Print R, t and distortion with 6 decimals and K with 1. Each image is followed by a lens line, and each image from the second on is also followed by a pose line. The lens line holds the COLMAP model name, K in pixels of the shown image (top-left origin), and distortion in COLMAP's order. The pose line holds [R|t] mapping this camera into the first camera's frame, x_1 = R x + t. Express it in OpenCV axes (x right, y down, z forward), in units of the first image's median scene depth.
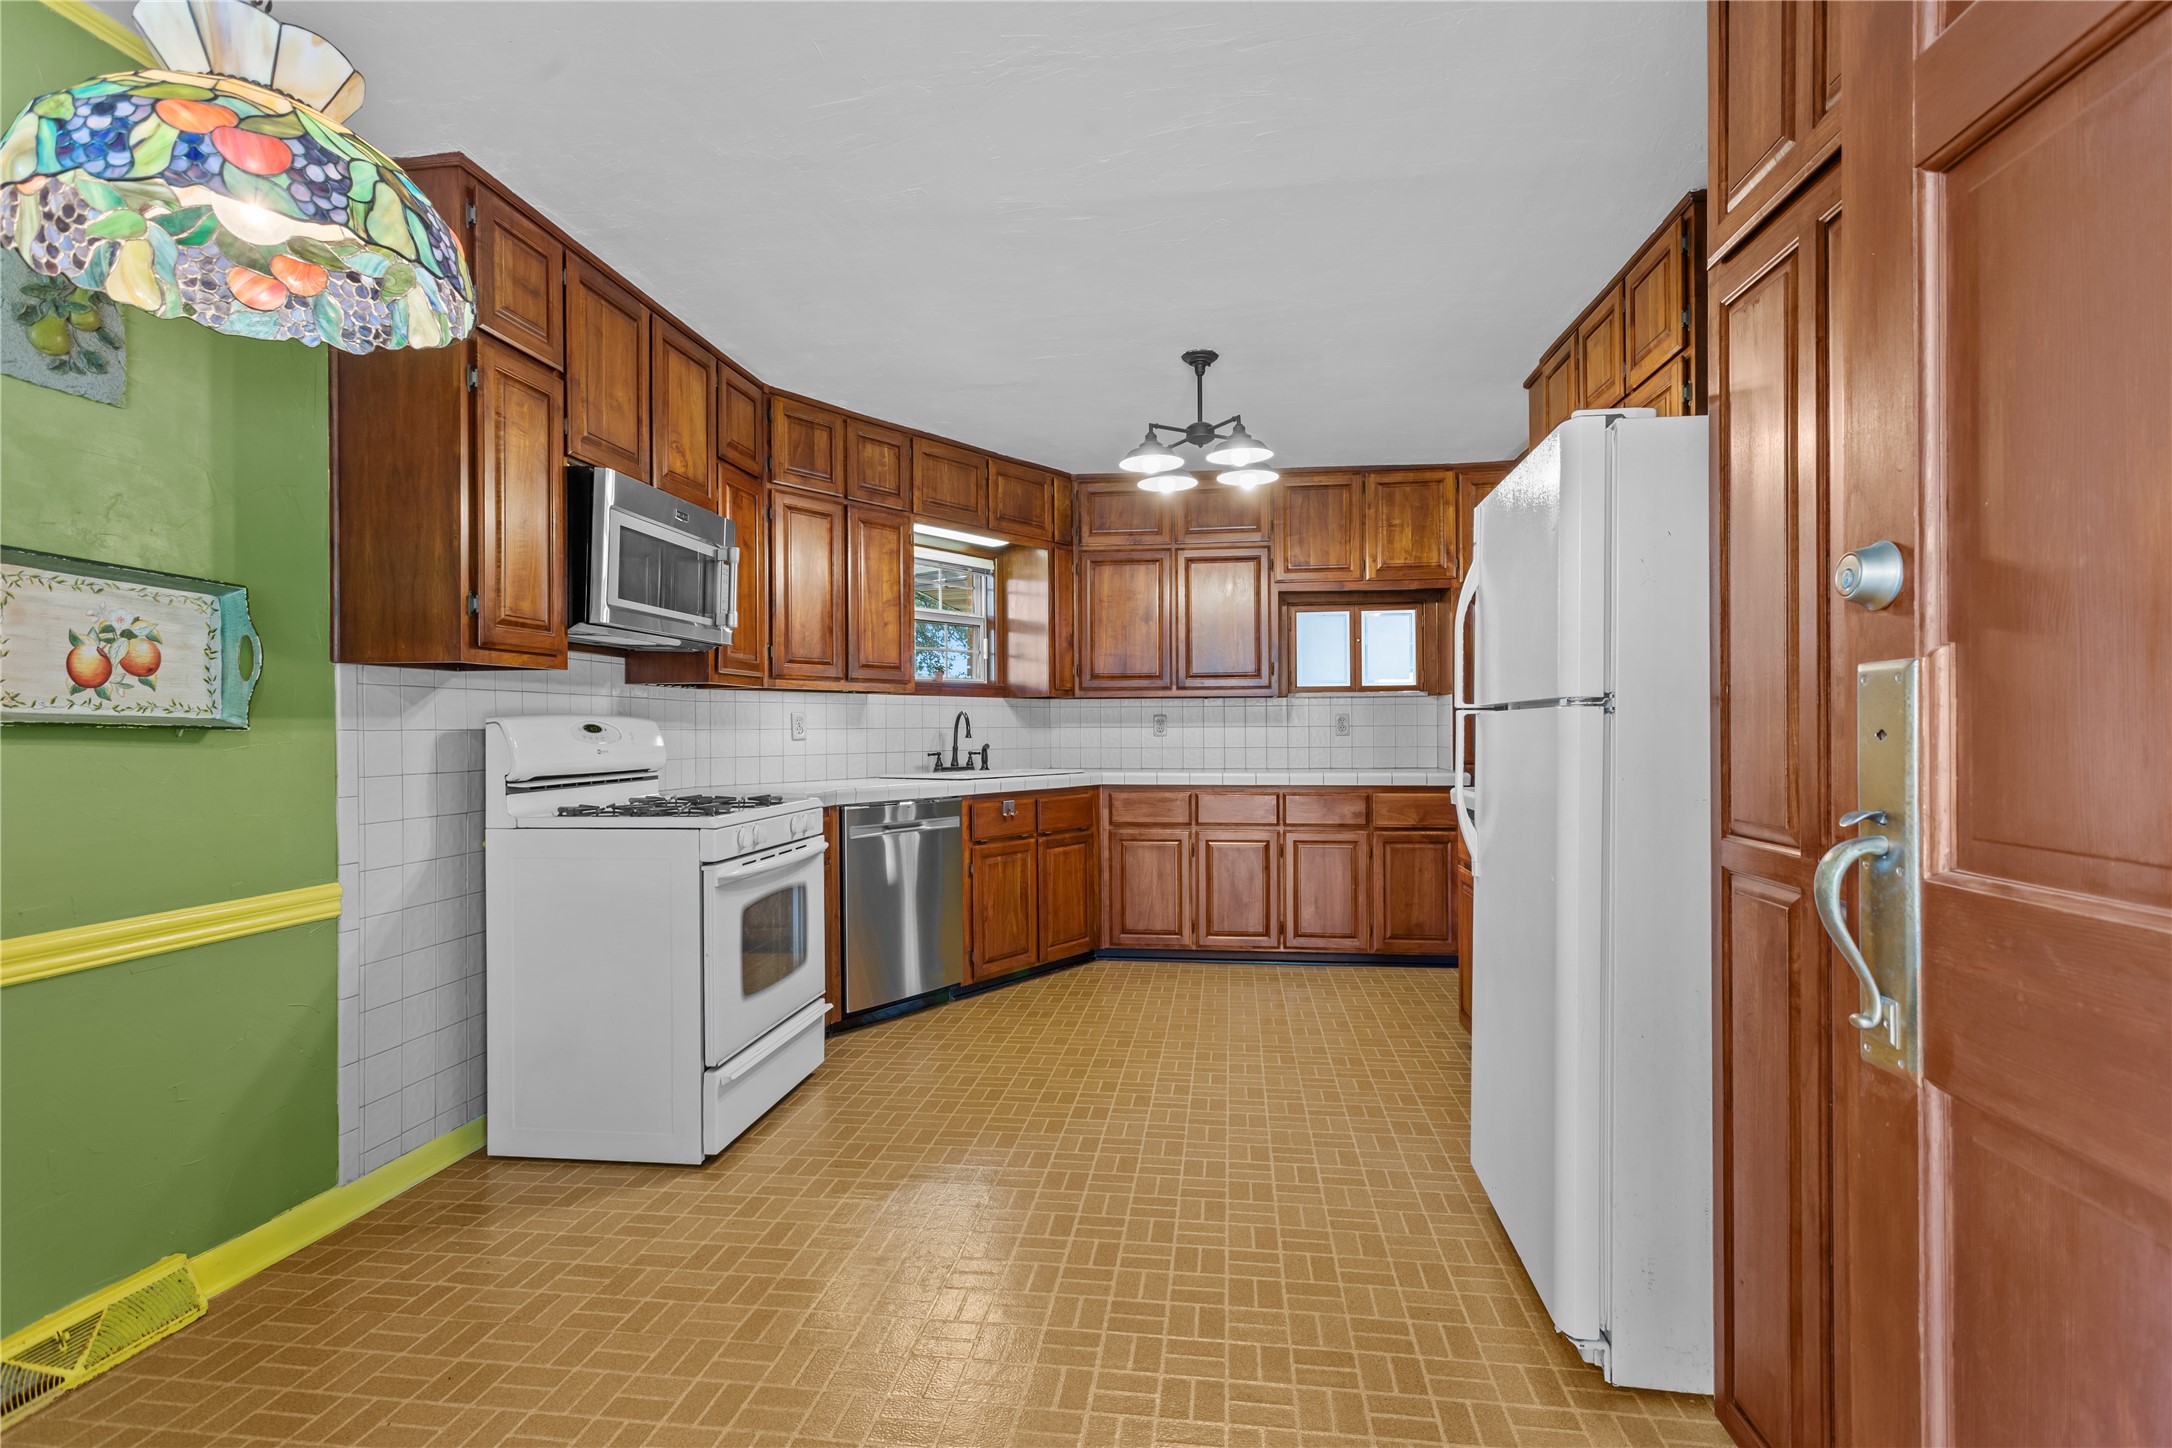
lens RADIAL K [[1037.4, 0, 1084.5], [0, 1037.4, 724.8], [0, 0, 1]] dist [0.006429, 0.001956]
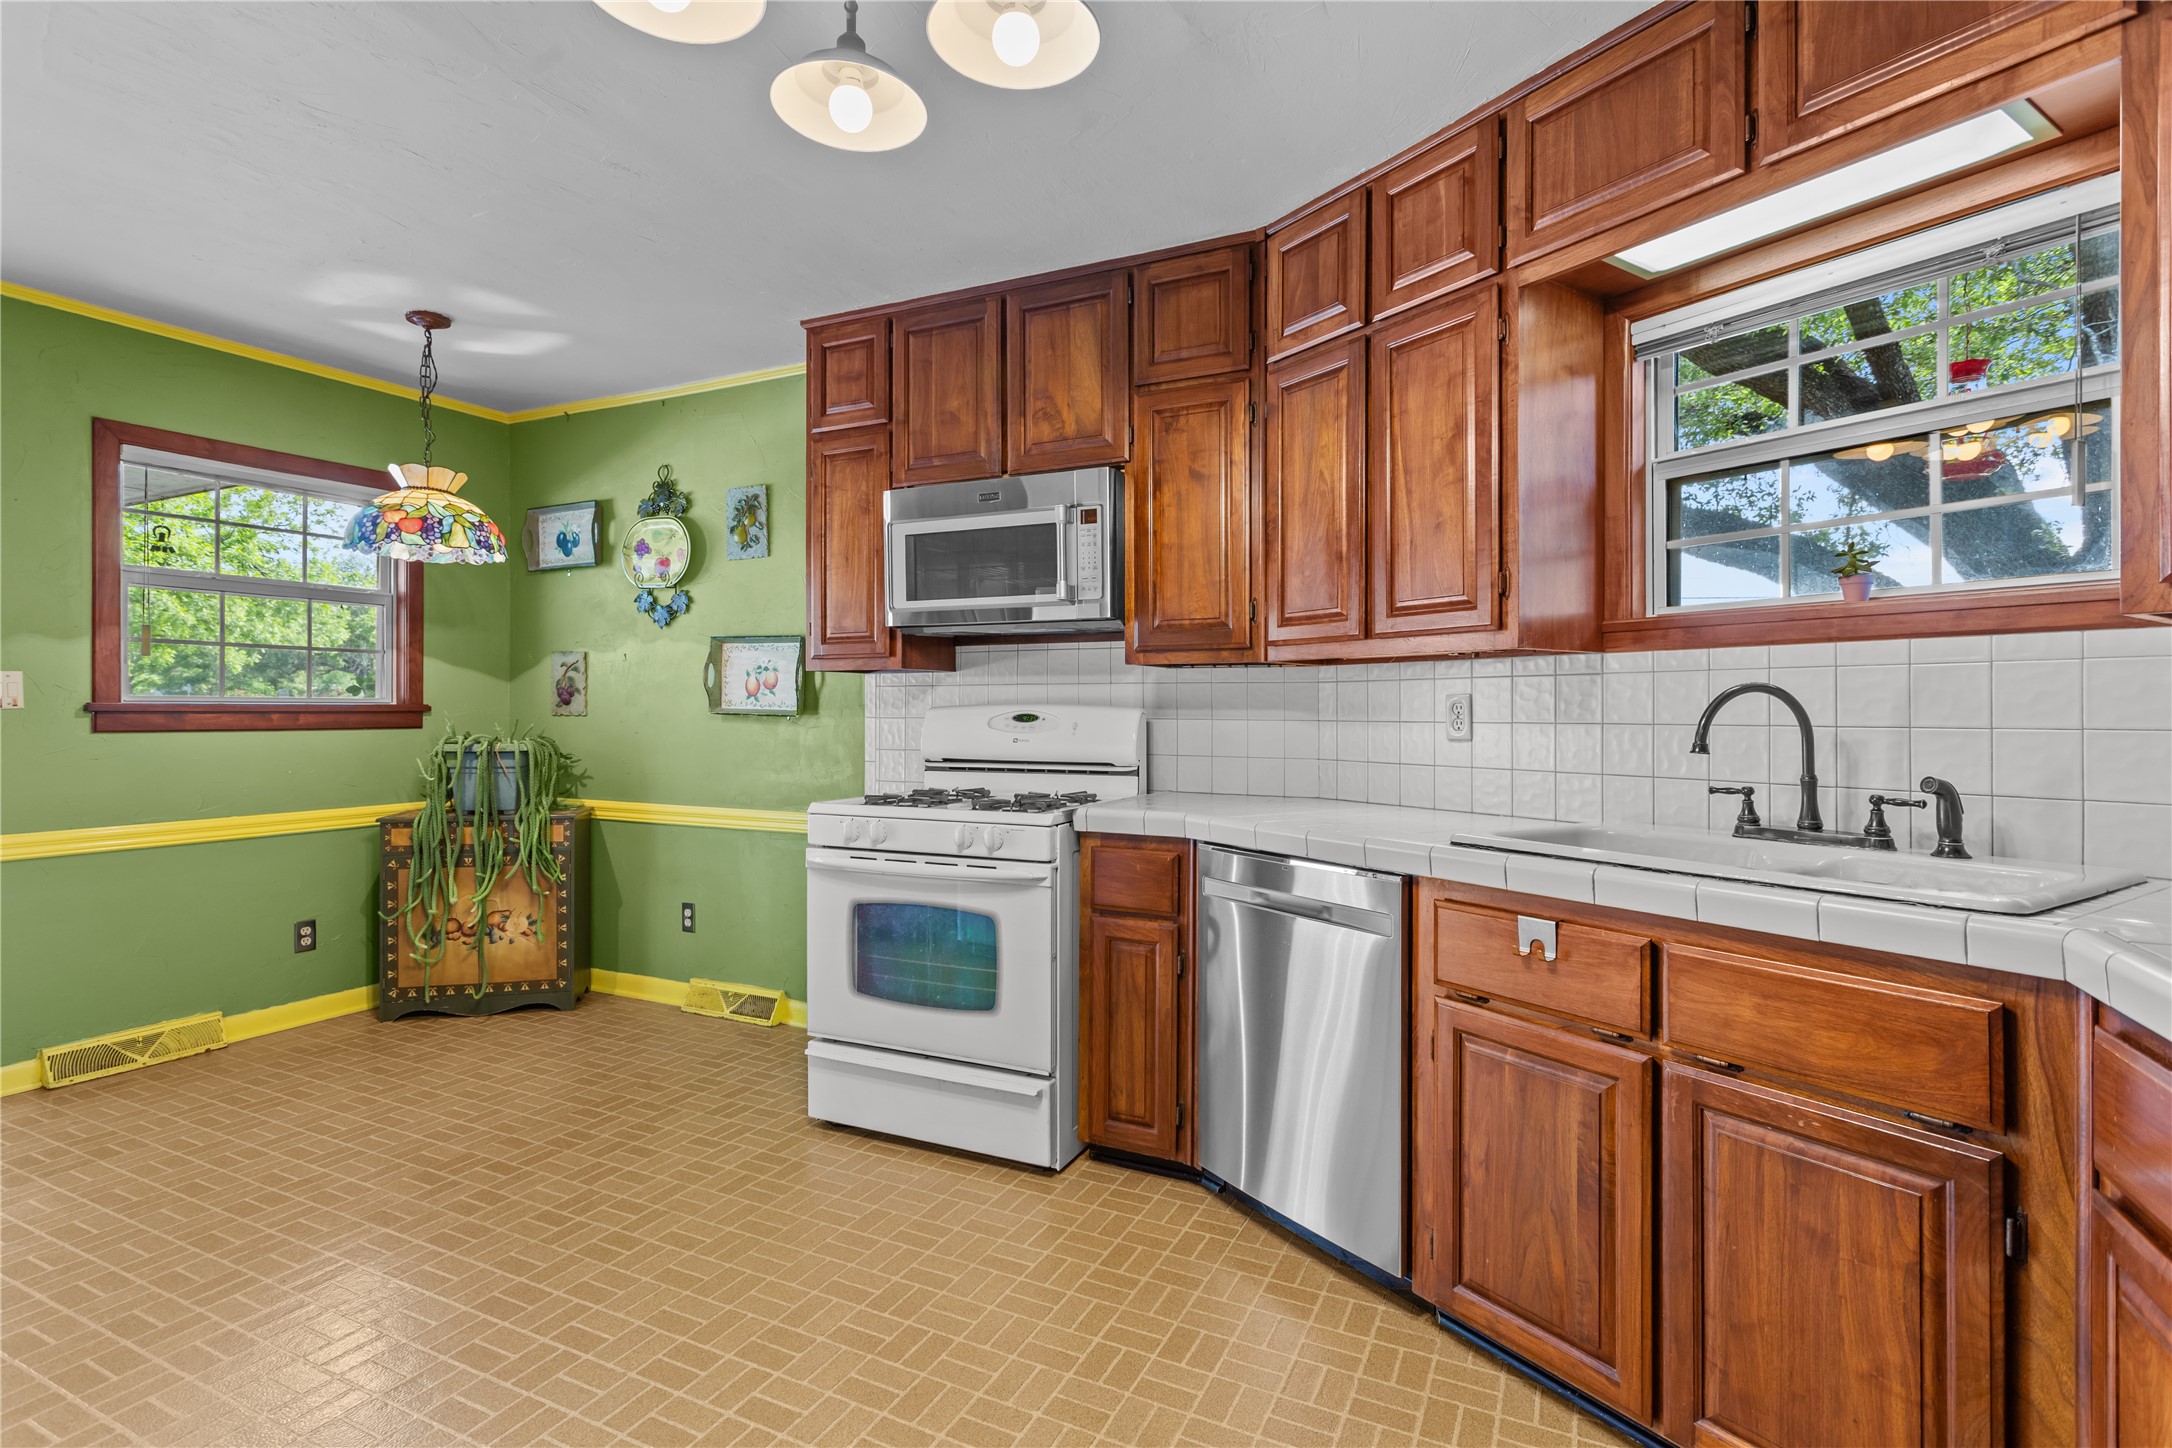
lens RADIAL K [[1037.4, 0, 1082.1], [0, 1037.4, 709.2], [0, 0, 1]] dist [0.006429, 0.001956]
pose [[-0.314615, -0.001275, -0.949219, 0.490774], [-0.000284, 0.999999, -0.001249, -0.004154], [0.949219, -0.000124, -0.314615, 1.371682]]
